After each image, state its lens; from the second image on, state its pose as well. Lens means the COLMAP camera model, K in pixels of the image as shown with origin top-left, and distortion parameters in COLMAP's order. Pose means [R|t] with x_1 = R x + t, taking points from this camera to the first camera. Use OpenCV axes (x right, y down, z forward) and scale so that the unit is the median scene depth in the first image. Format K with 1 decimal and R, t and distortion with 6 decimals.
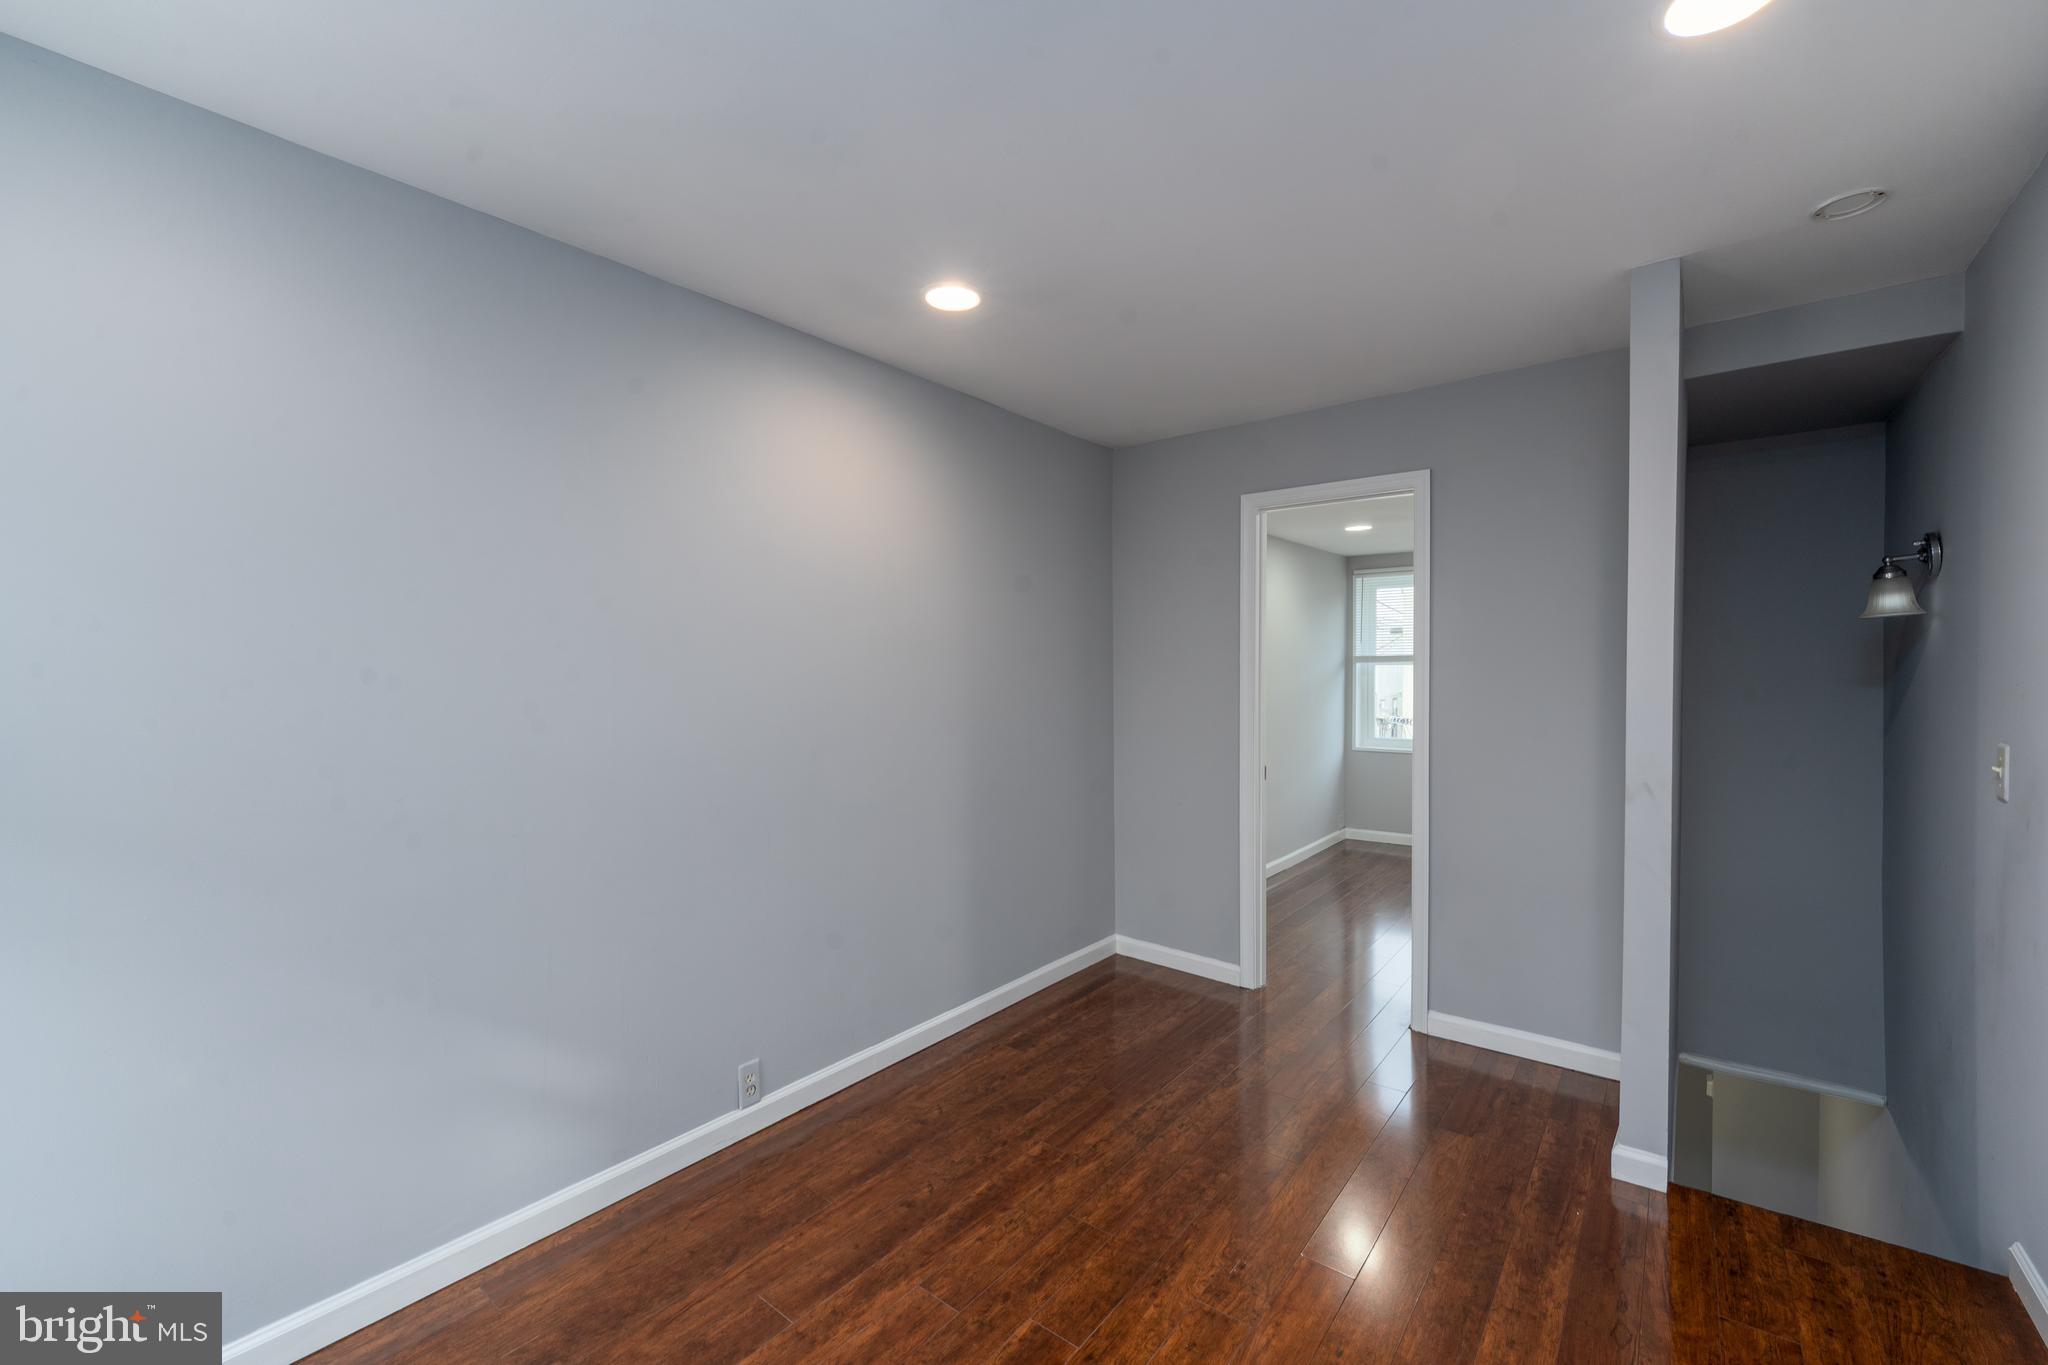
lens RADIAL K [[827.7, 0, 1038.9], [0, 827.7, 686.4], [0, 0, 1]] dist [-0.003663, 0.000386]
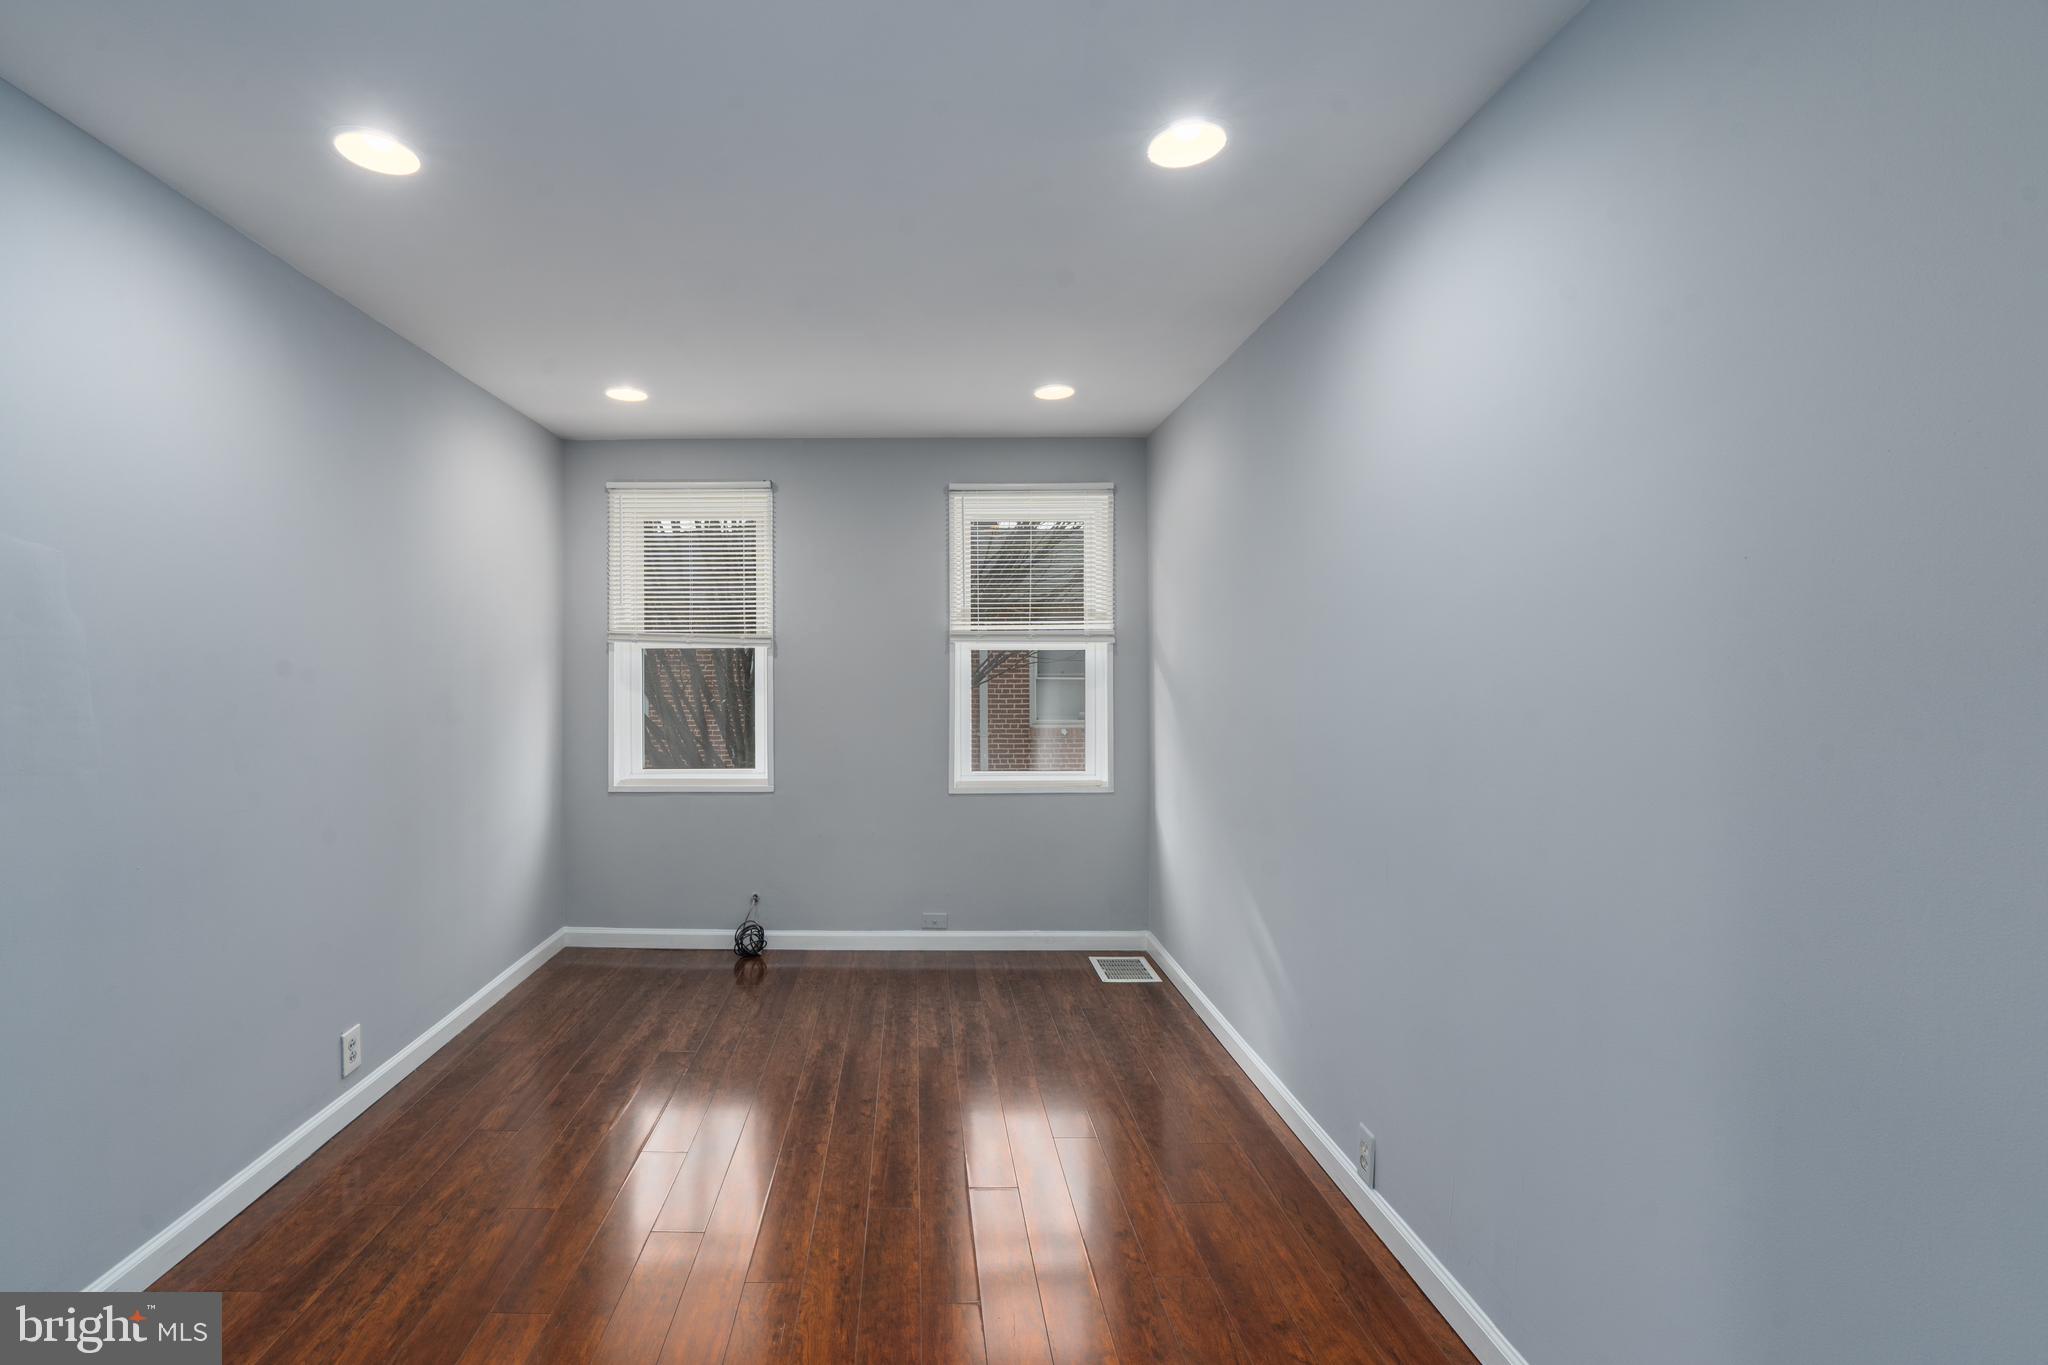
lens RADIAL K [[881.6, 0, 917.0], [0, 881.6, 651.7], [0, 0, 1]] dist [0.001916, 0.000172]
pose [[-0.787509, -0.003404, -0.616294, 0.641797], [-0.007252, 0.999967, 0.003745, -0.024338], [0.616261, 0.007419, -0.787507, 1.656794]]
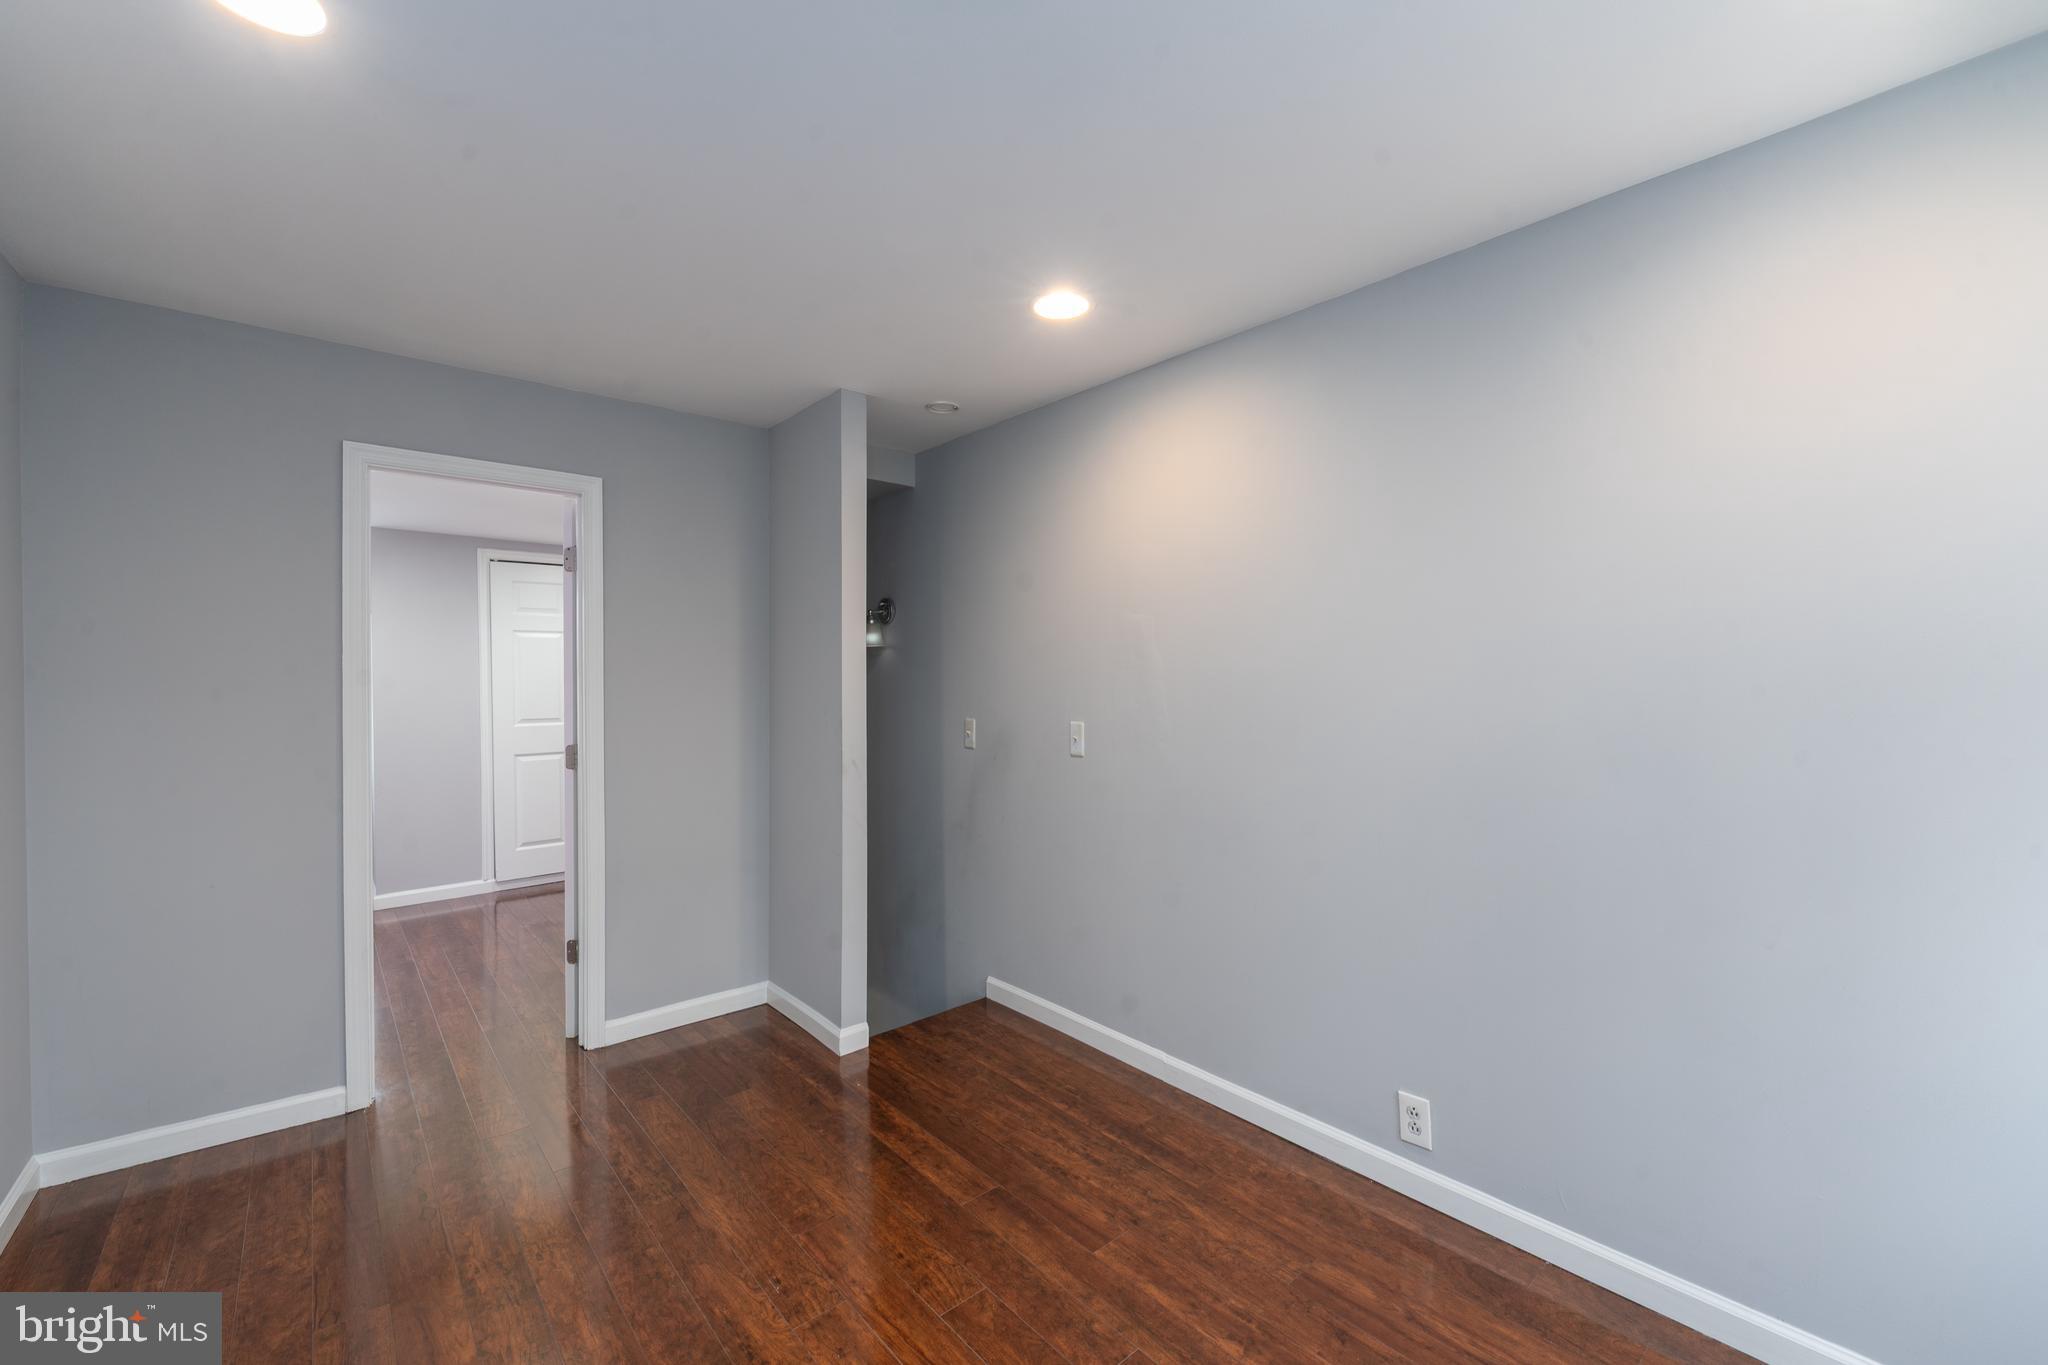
lens RADIAL K [[827.7, 0, 1020.9], [0, 827.7, 683.9], [0, 0, 1]] dist [-0.003663, 0.000386]
pose [[0.201340, -0.002592, 0.979518, -0.601195], [0.019798, 0.999803, -0.001424, -0.004134], [-0.979321, 0.019679, 0.201352, 0.456731]]
